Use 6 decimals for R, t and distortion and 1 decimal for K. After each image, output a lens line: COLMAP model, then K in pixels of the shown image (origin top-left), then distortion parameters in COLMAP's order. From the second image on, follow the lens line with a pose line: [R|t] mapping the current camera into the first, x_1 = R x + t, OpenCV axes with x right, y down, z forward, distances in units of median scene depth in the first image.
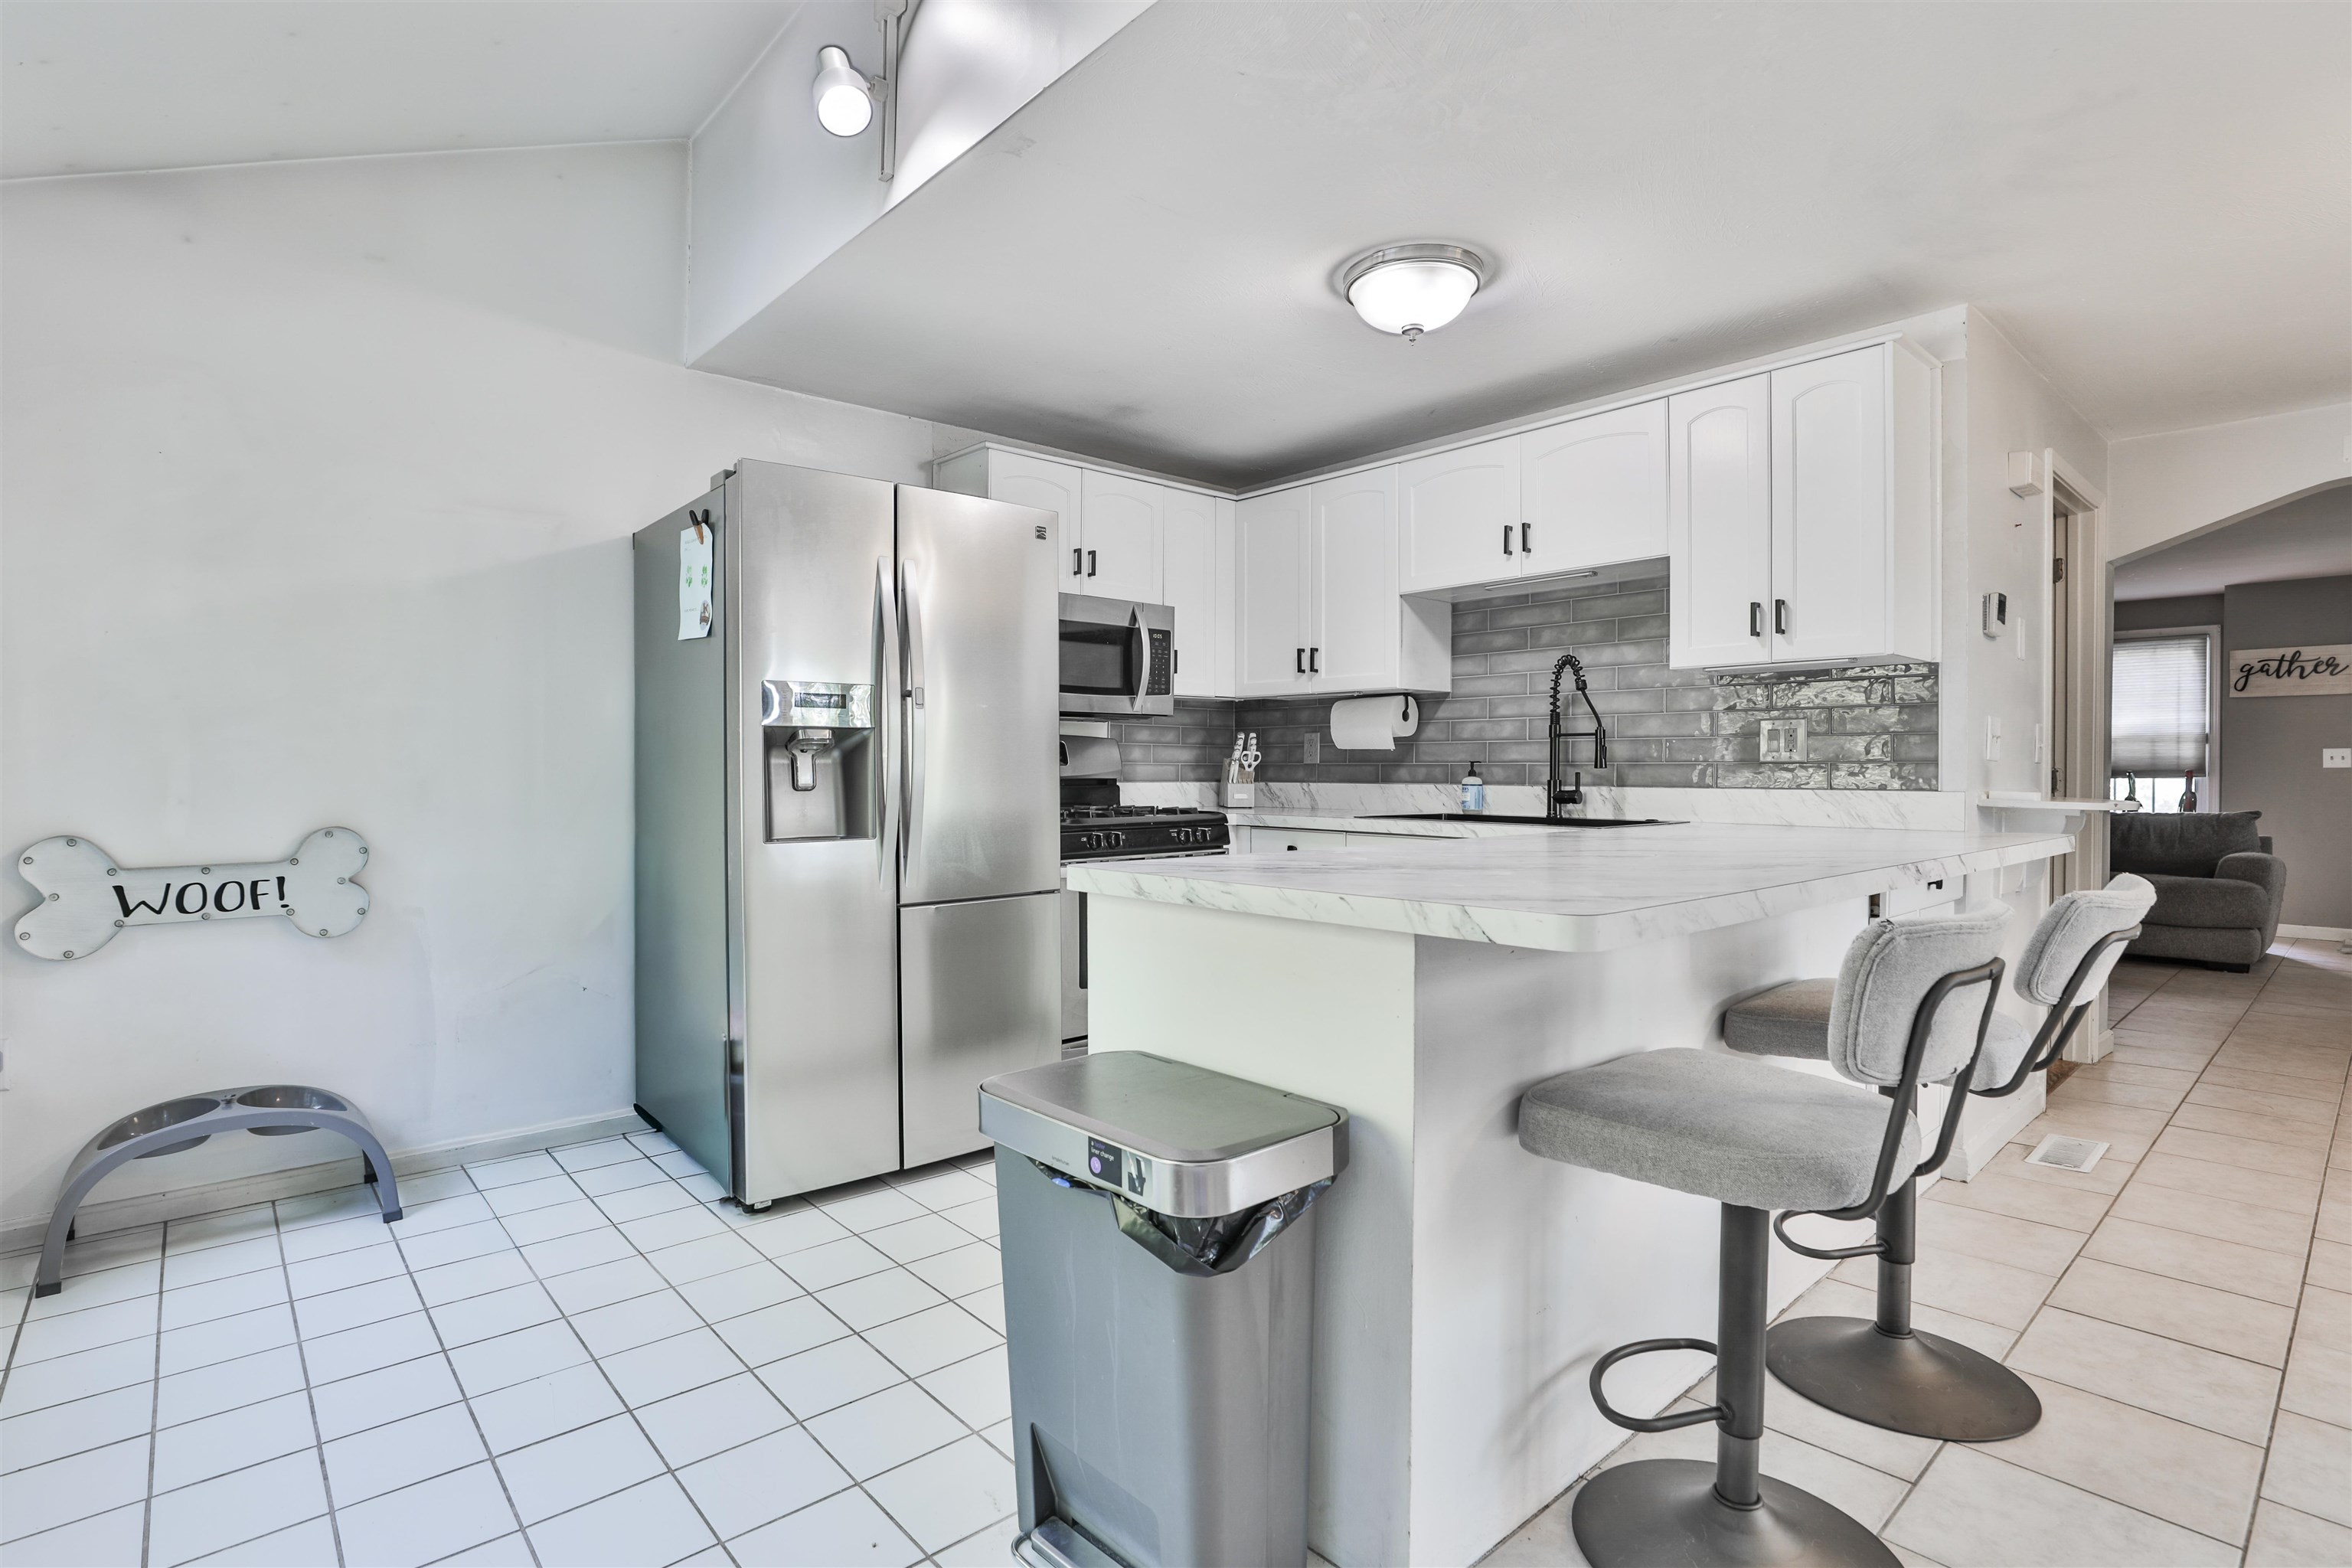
lens RADIAL K [[1095.7, 0, 1176.0], [0, 1095.7, 778.4], [0, 0, 1]] dist [-0.037462, 0.009968]
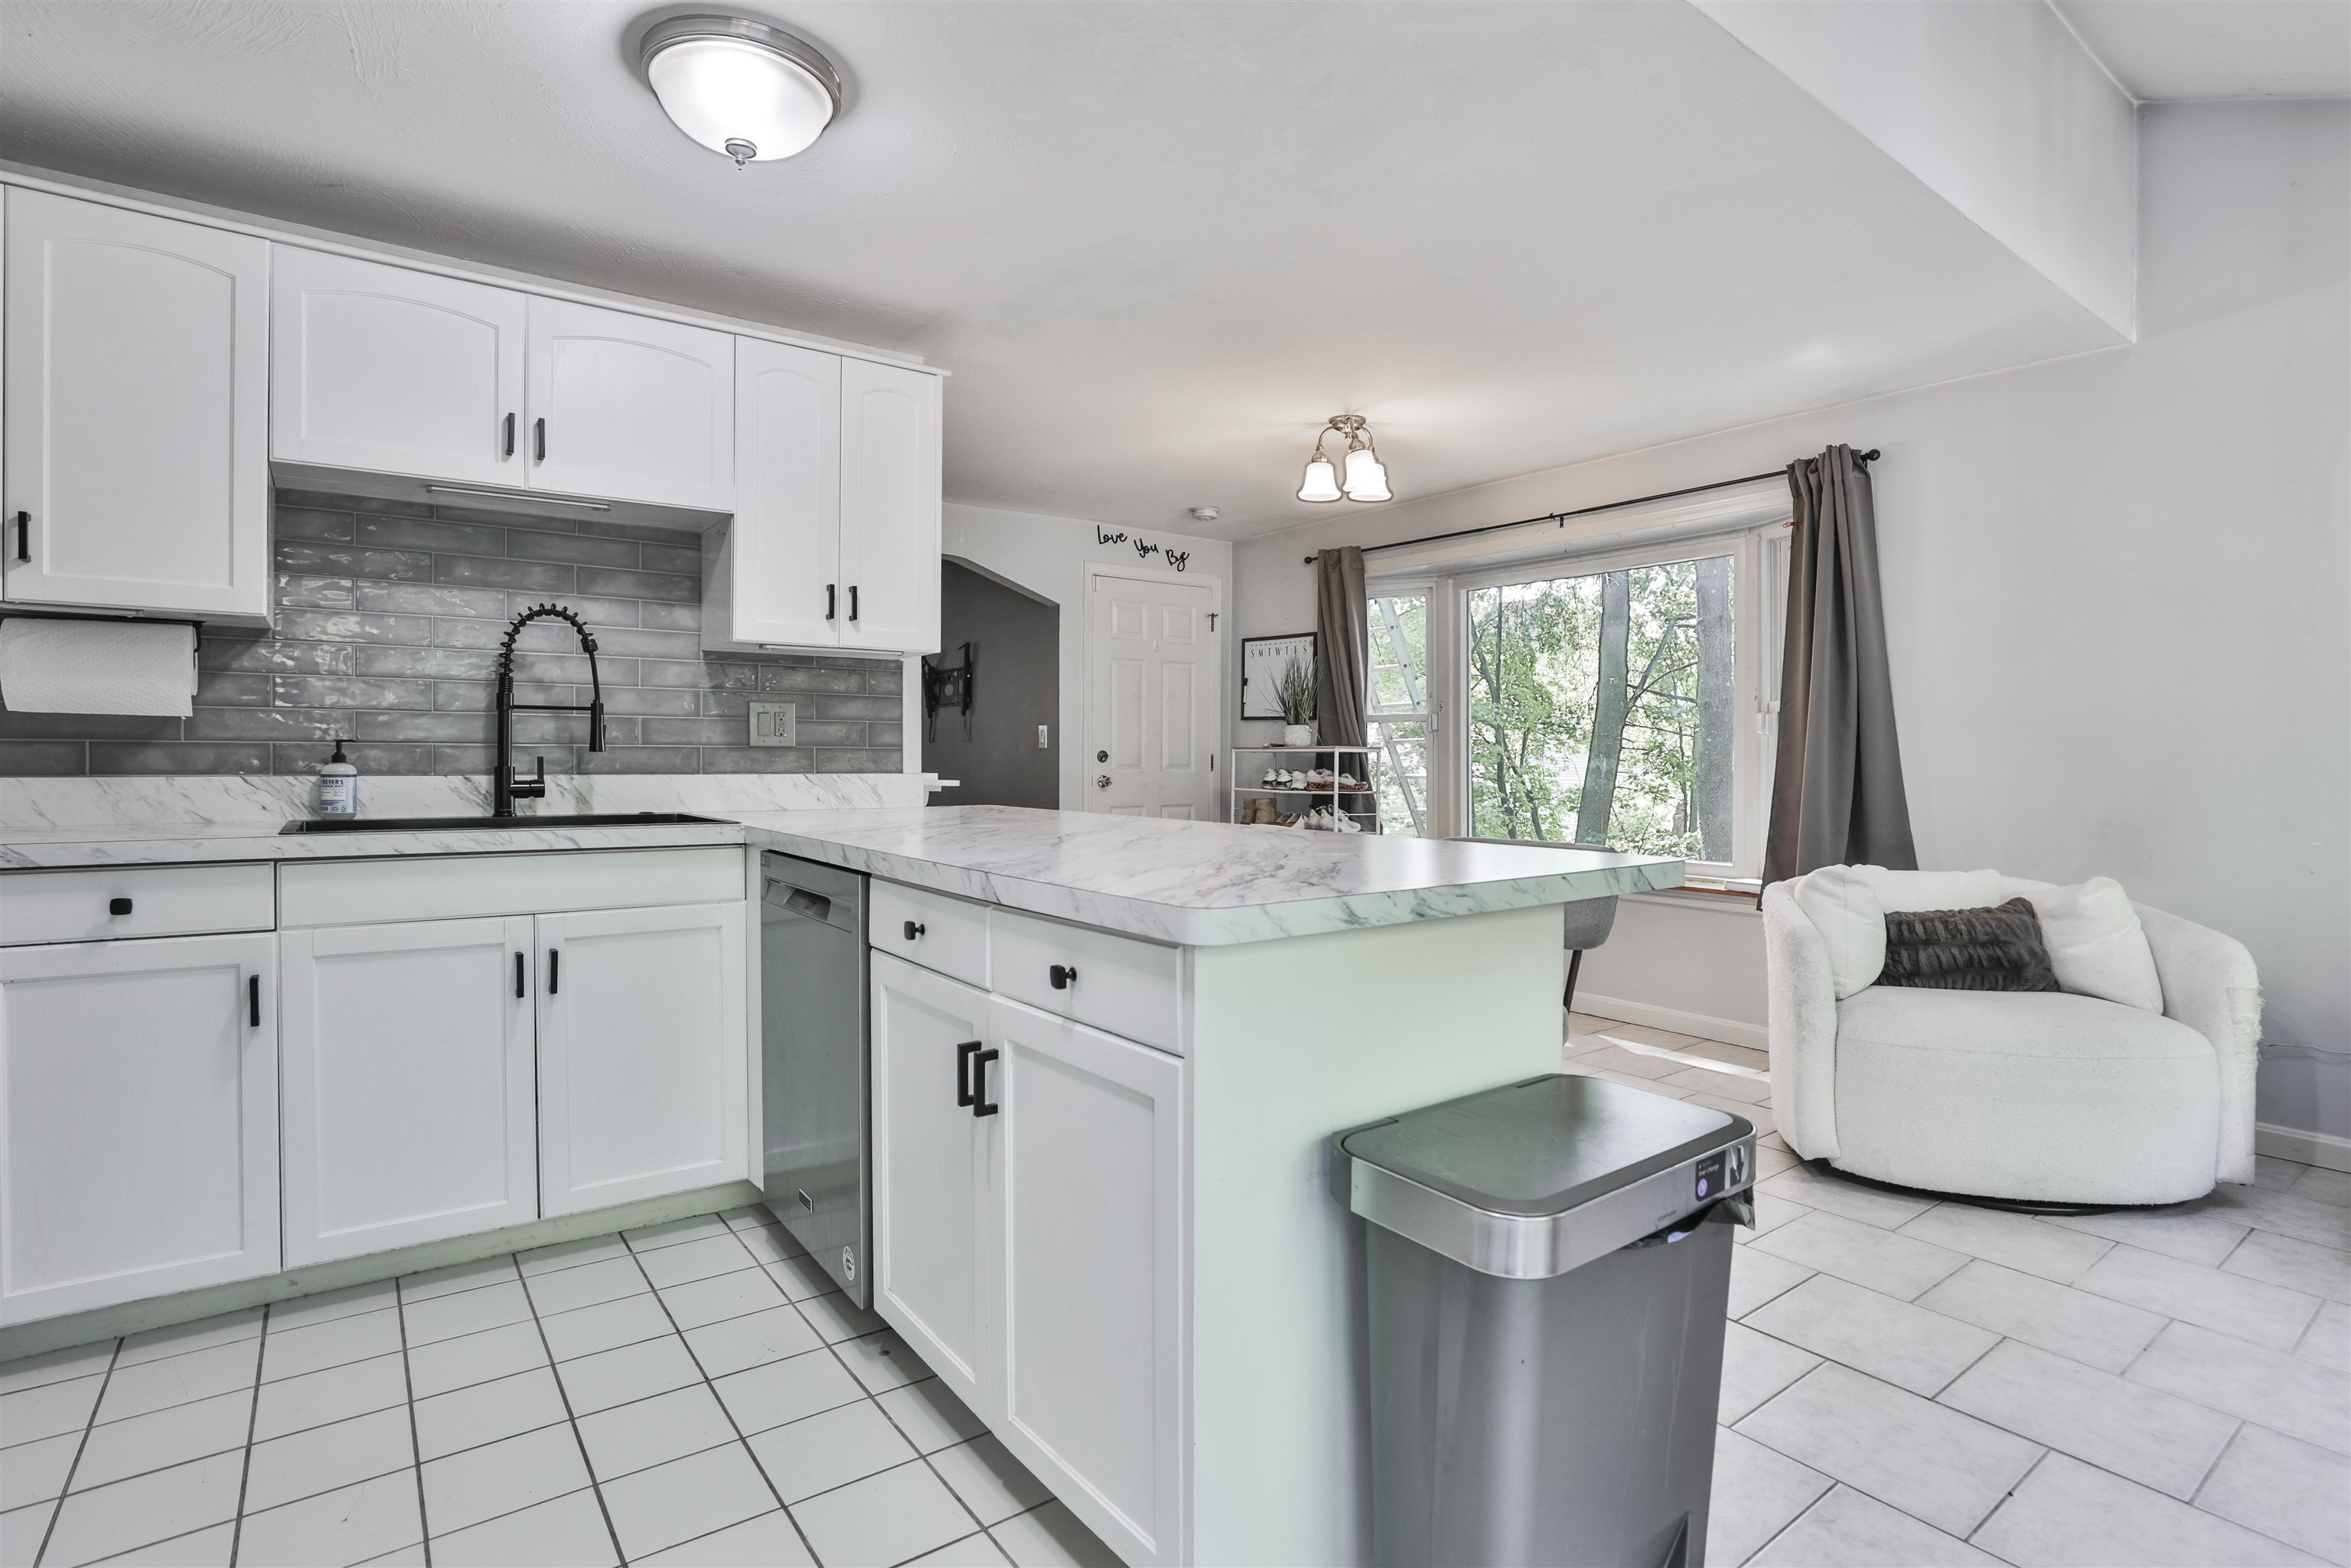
lens RADIAL K [[1095.1, 0, 1235.3], [0, 1095.1, 774.0], [0, 0, 1]] dist [-0.037462, 0.009968]
pose [[0.098382, -0.015119, 0.995034, -0.338886], [0.002922, 0.999885, 0.014904, -0.003313], [-0.995144, 0.001441, 0.098415, 0.433218]]
